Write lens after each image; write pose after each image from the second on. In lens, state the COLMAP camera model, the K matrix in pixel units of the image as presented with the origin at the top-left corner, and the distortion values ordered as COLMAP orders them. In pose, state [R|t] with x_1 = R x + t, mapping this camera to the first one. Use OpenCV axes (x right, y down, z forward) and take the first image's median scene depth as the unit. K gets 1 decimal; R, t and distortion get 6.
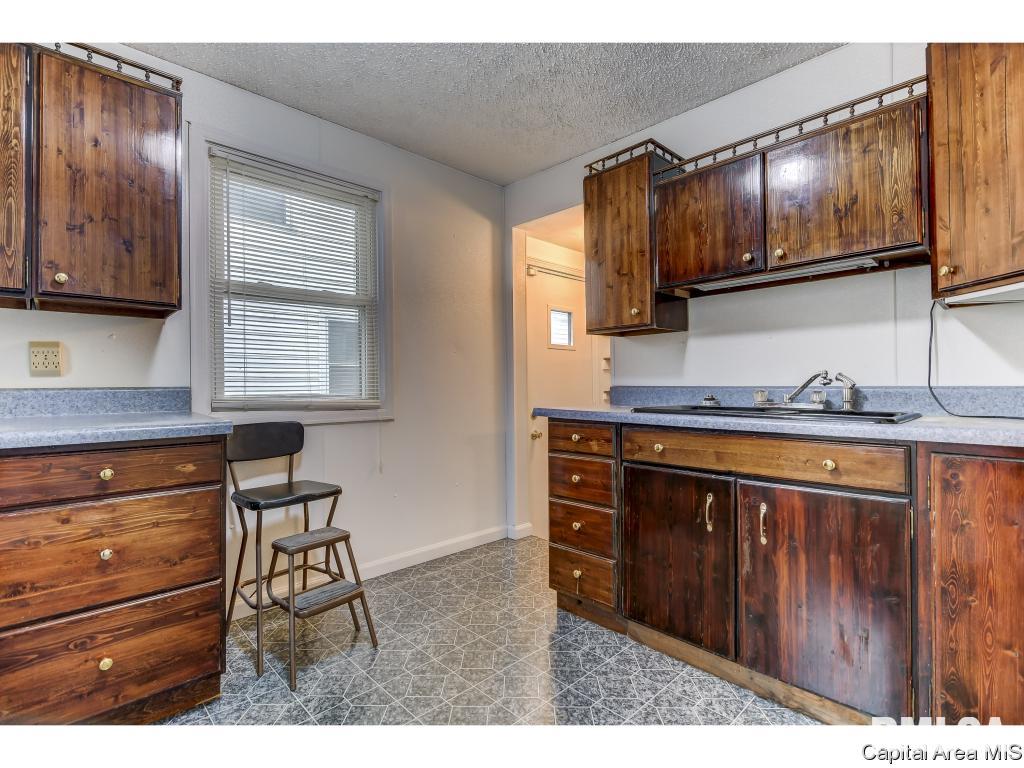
lens RADIAL K [[493.2, 0, 512.8], [0, 493.2, 381.6], [0, 0, 1]] dist [0.003778, -0.002545]
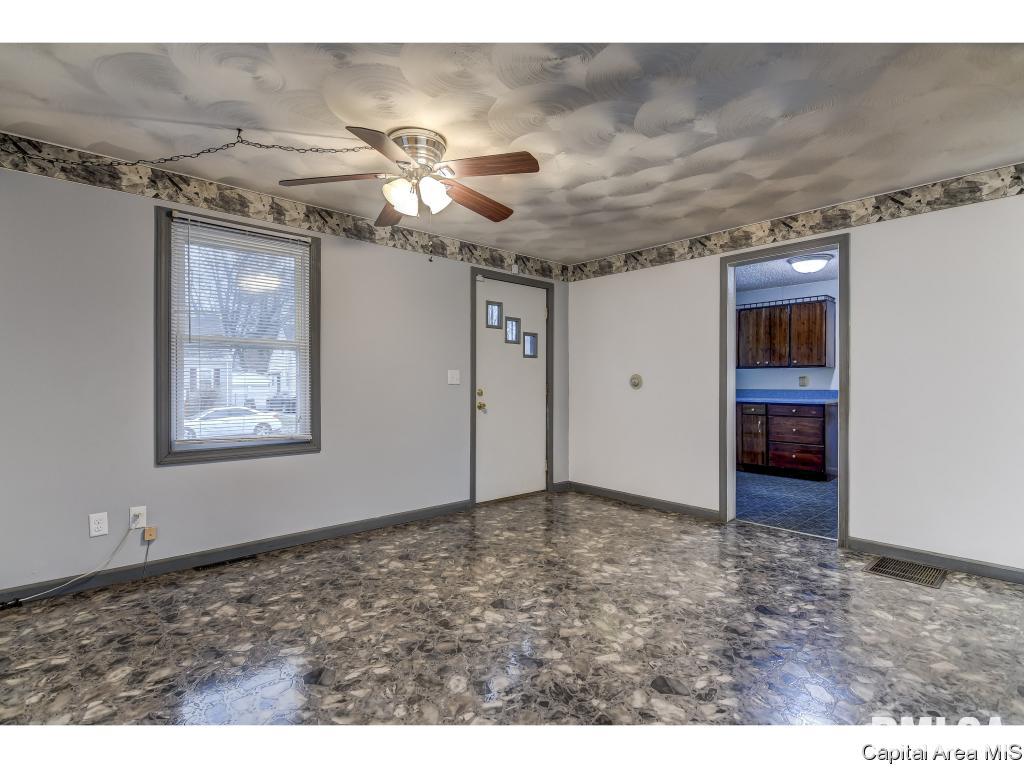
lens RADIAL K [[503.6, 0, 510.4], [0, 503.6, 386.3], [0, 0, 1]] dist [-0.000439, -0.001047]
pose [[-0.026771, 0.014863, -0.999531, 2.888417], [0.008042, 0.999860, 0.014652, -0.084869], [0.999609, -0.007646, -0.026887, -1.057042]]
